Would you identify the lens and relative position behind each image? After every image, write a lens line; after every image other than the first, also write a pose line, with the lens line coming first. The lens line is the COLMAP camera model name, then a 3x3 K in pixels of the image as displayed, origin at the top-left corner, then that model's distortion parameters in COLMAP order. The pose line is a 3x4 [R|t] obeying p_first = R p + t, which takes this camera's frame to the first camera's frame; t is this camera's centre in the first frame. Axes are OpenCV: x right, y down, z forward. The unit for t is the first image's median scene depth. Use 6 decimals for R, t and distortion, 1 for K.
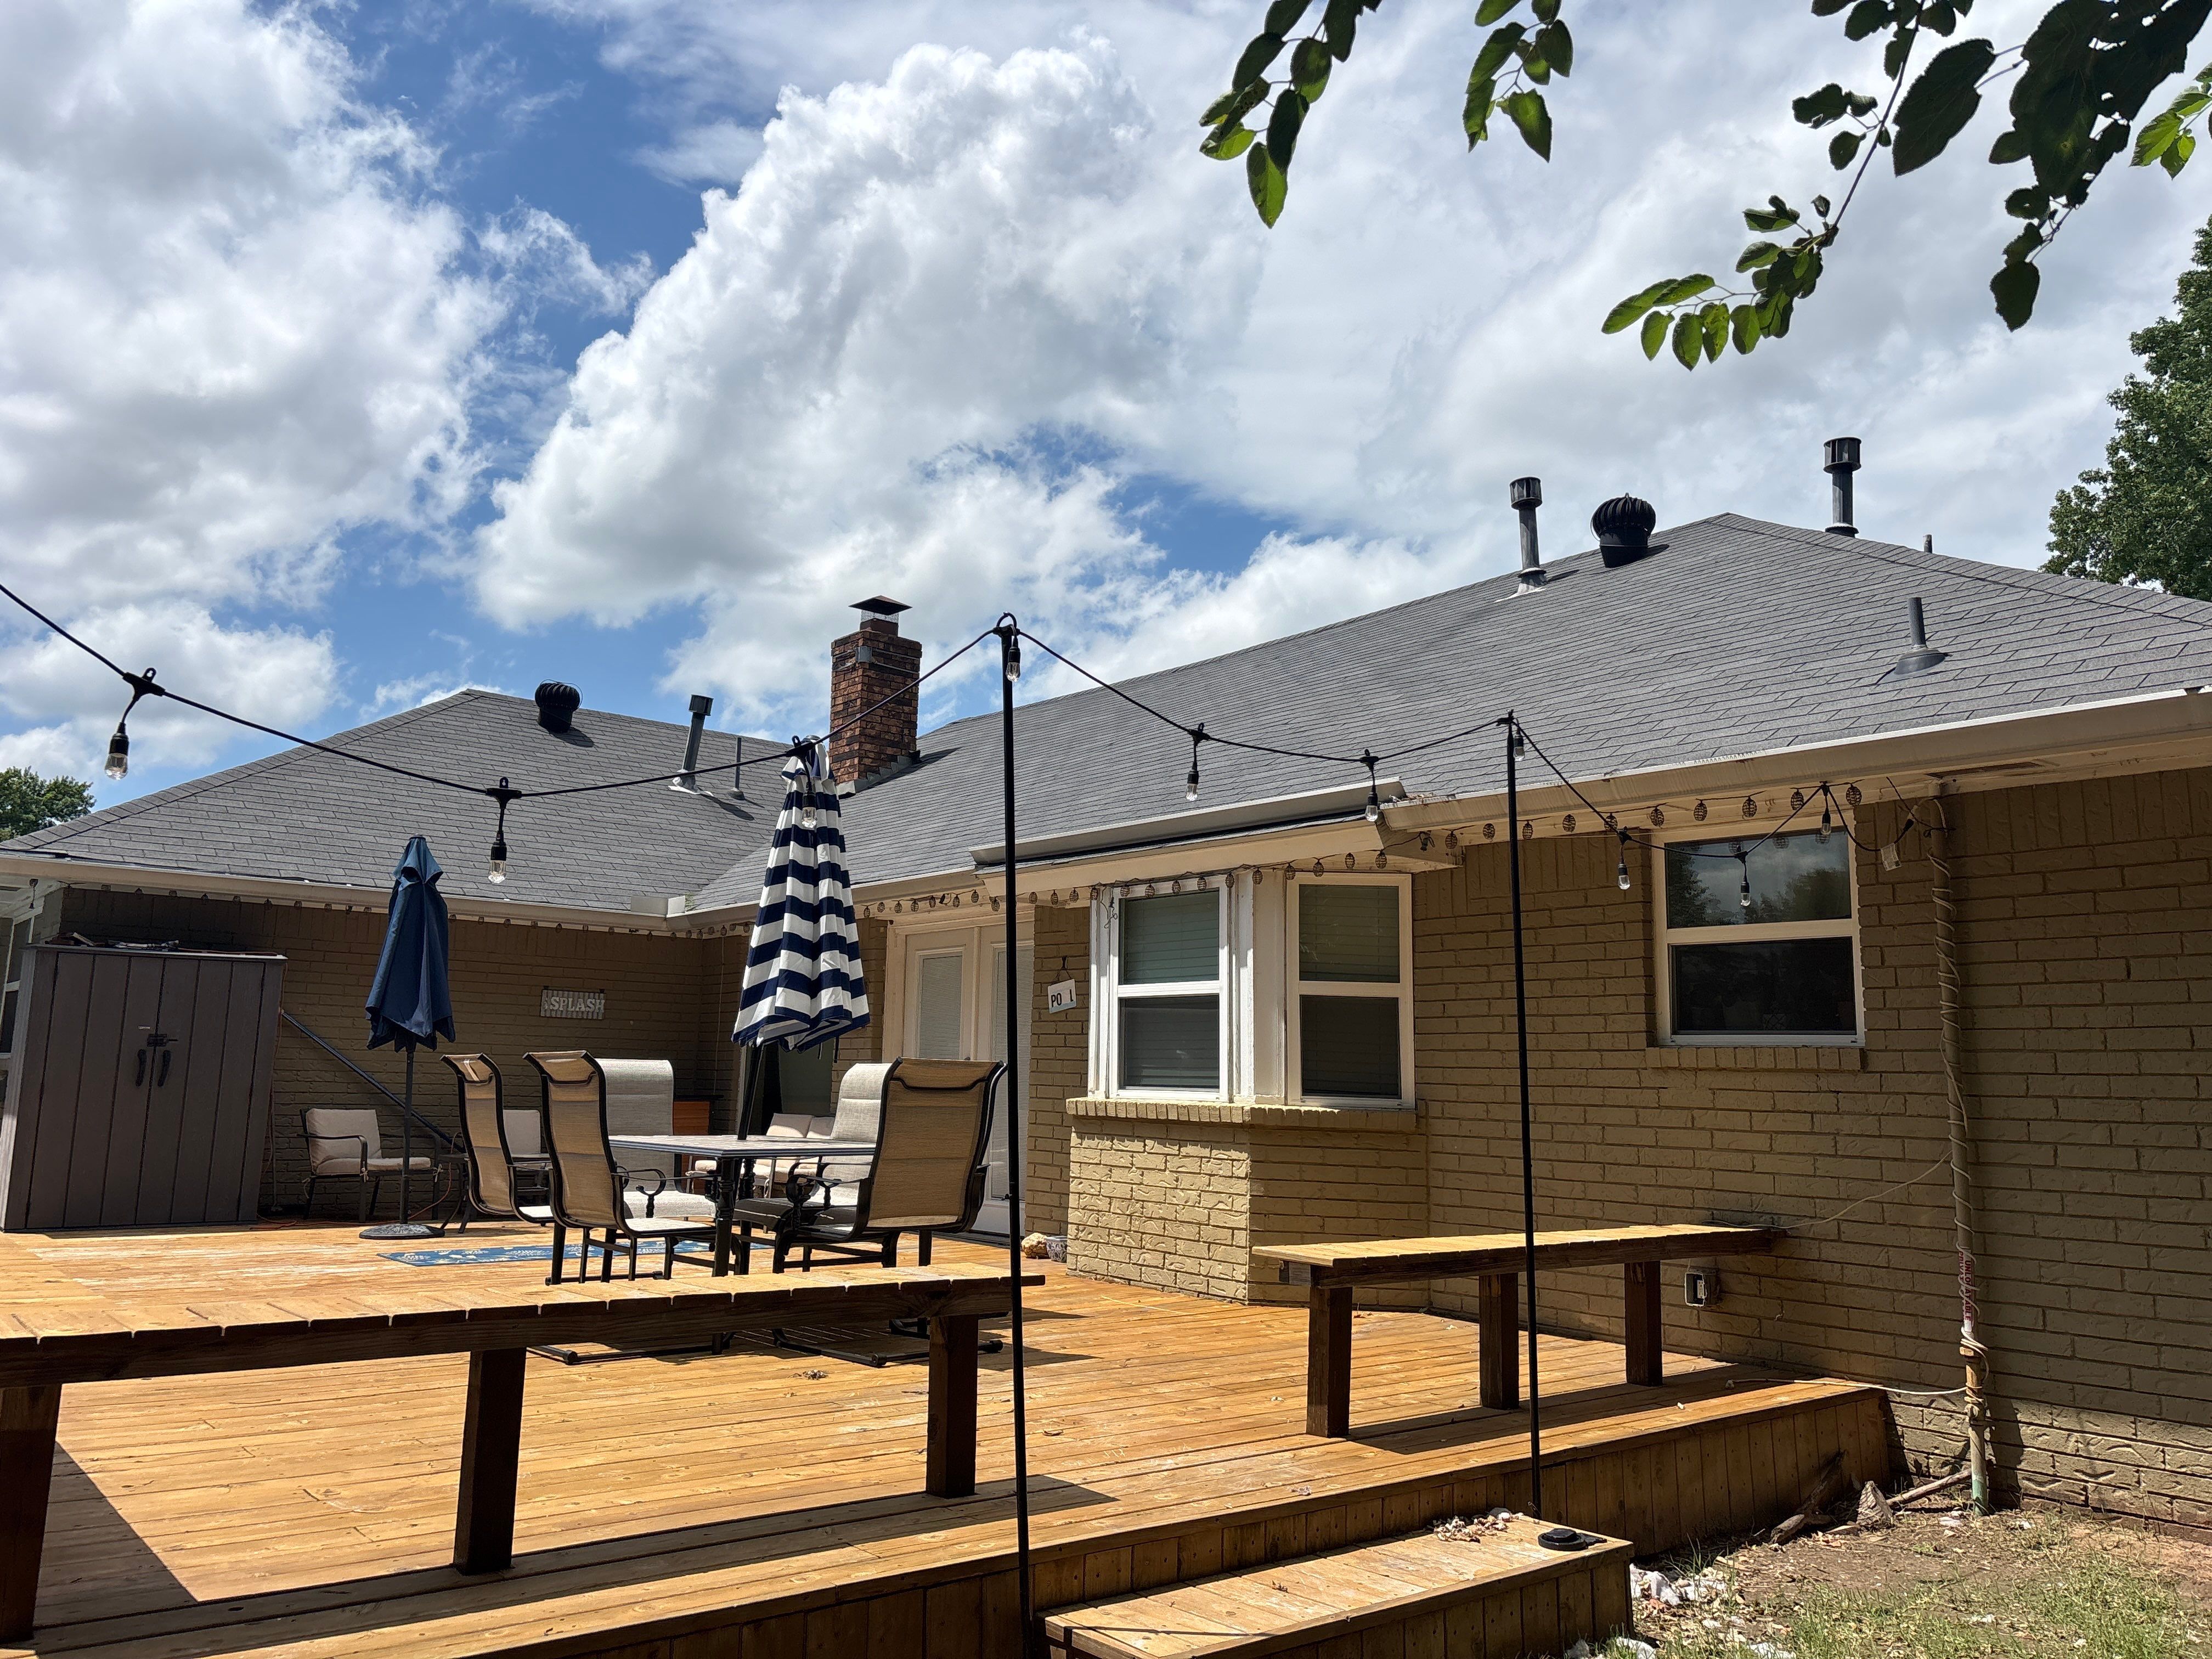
lens RADIAL K [[1648.3, 0, 1103.7], [0, 1648.3, 805.4], [0, 0, 1]] dist [0.084774, -0.118932]
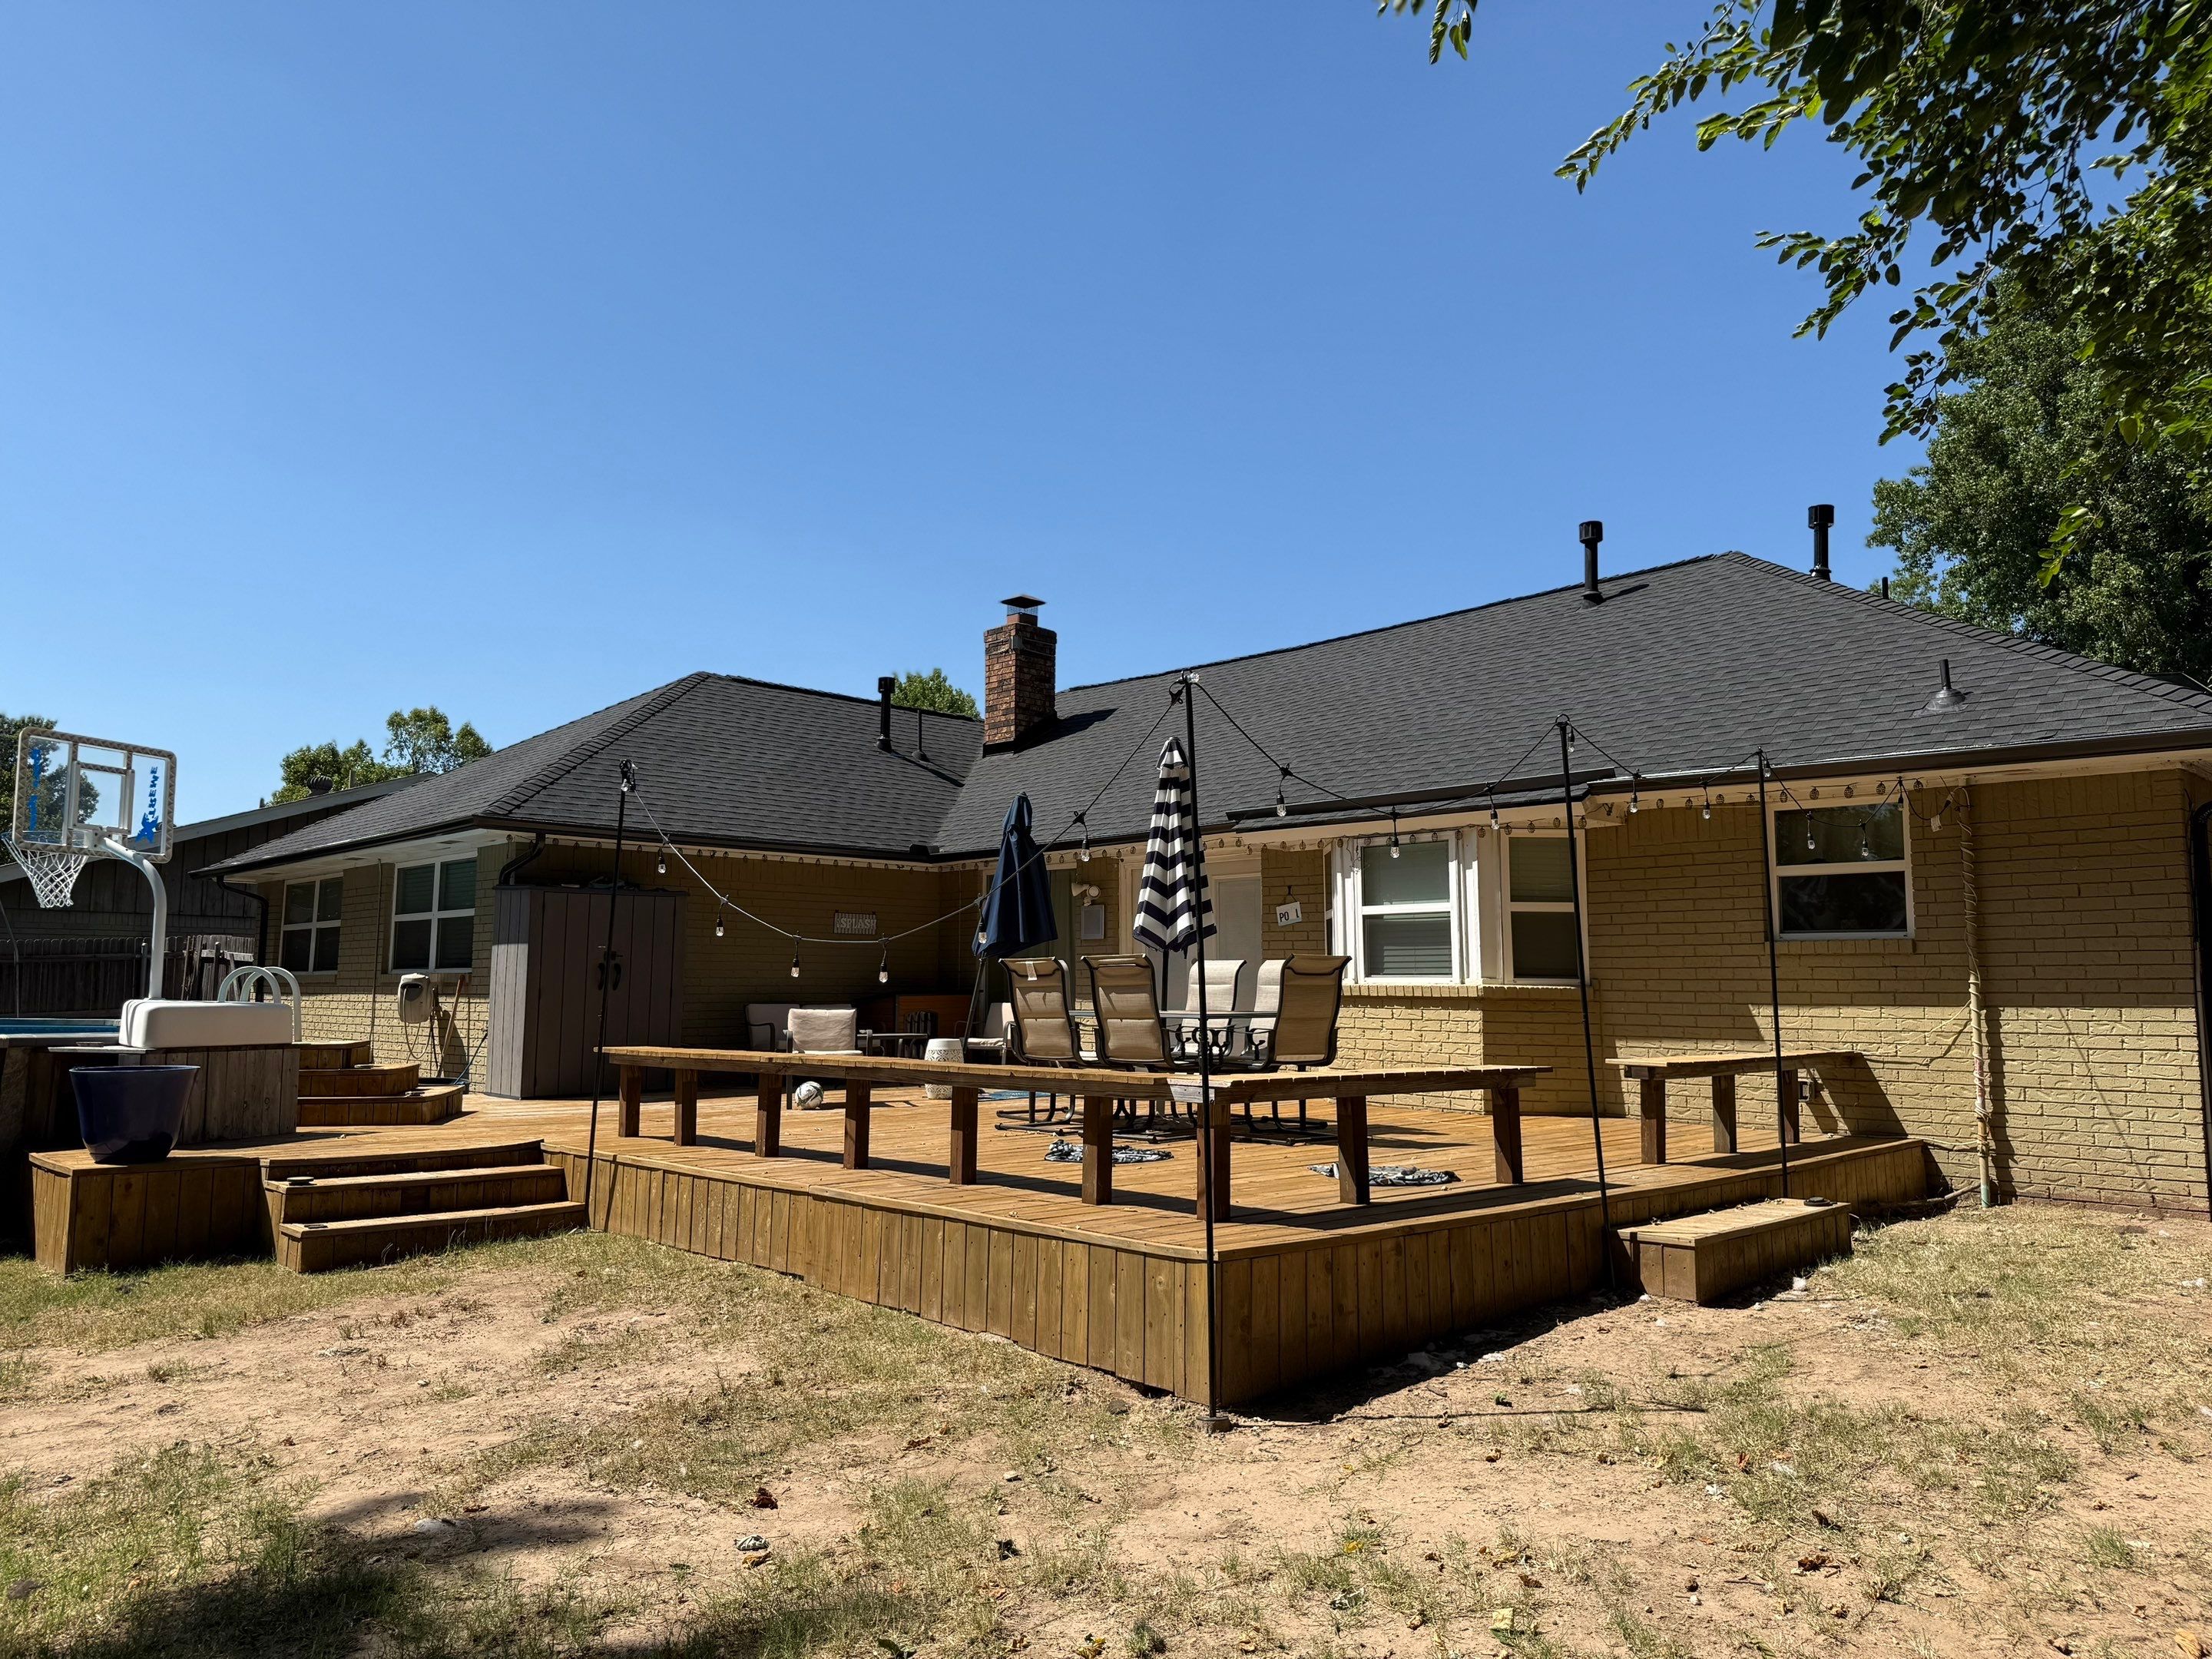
lens RADIAL K [[1529.2, 0, 1093.0], [0, 1529.2, 836.1], [0, 0, 1]] dist [0.091995, -0.153198]
pose [[0.996804, -0.012909, 0.078842, -0.376189], [0.007308, 0.997455, 0.070924, -0.055991], [-0.079557, -0.070121, 0.994361, -0.355458]]
